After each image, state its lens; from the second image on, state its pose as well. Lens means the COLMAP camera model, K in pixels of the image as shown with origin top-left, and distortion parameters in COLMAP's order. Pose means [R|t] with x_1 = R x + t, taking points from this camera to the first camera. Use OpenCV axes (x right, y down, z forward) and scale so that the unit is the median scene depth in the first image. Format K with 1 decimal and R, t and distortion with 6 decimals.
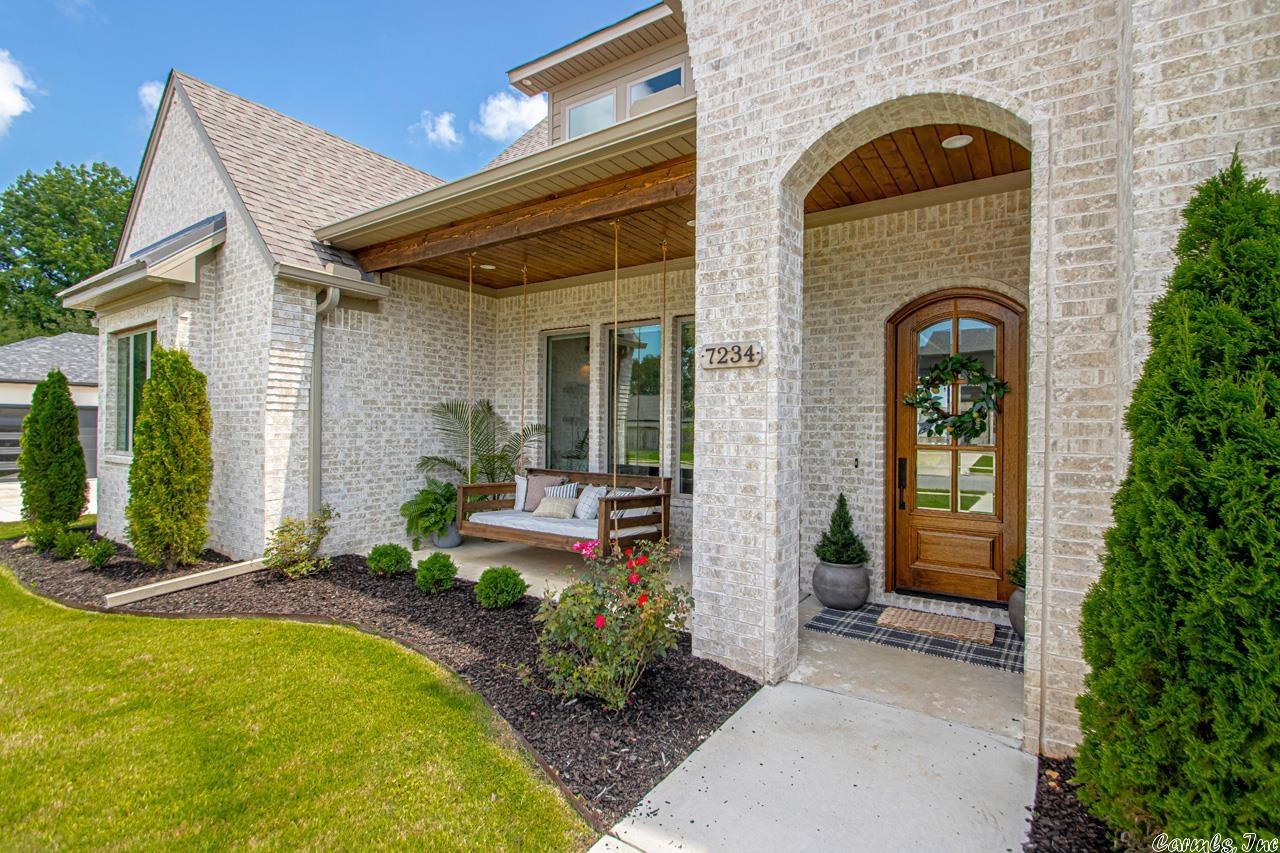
lens RADIAL K [[595.3, 0, 646.4], [0, 595.3, 422.3], [0, 0, 1]] dist [0.018740, -0.018673]
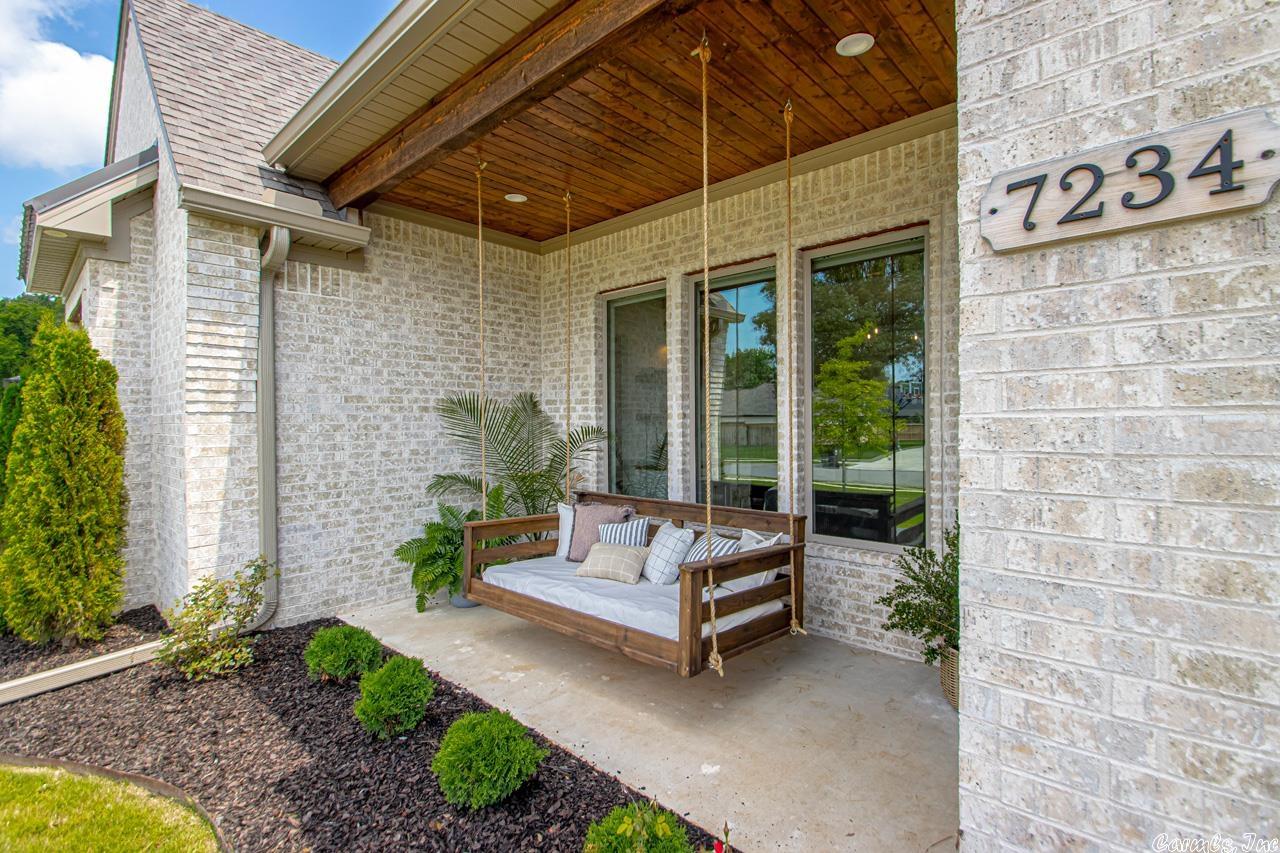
lens RADIAL K [[595.3, 0, 646.4], [0, 595.3, 422.3], [0, 0, 1]] dist [0.018740, -0.018673]
pose [[0.988765, -0.017912, -0.148400, -0.024071], [0.018857, 0.999810, 0.004961, -0.003826], [0.148282, -0.007704, 0.988915, 0.405754]]
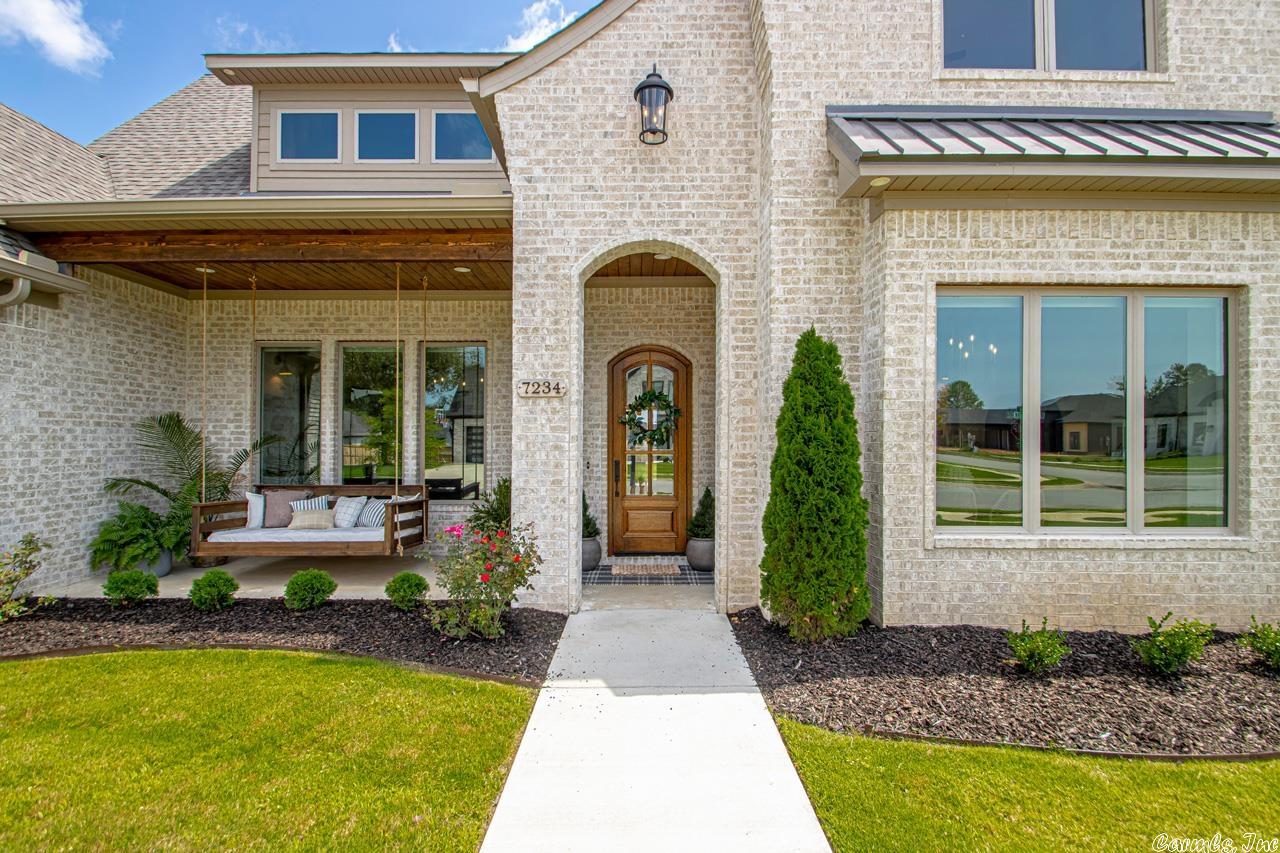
lens RADIAL K [[618.3, 0, 629.0], [0, 618.3, 430.1], [0, 0, 1]] dist [0.020930, -0.021260]
pose [[0.836300, 0.000381, 0.548272, -0.290309], [0.005318, 0.999947, -0.008807, 0.000677], [-0.548247, 0.010281, 0.836254, -0.200101]]
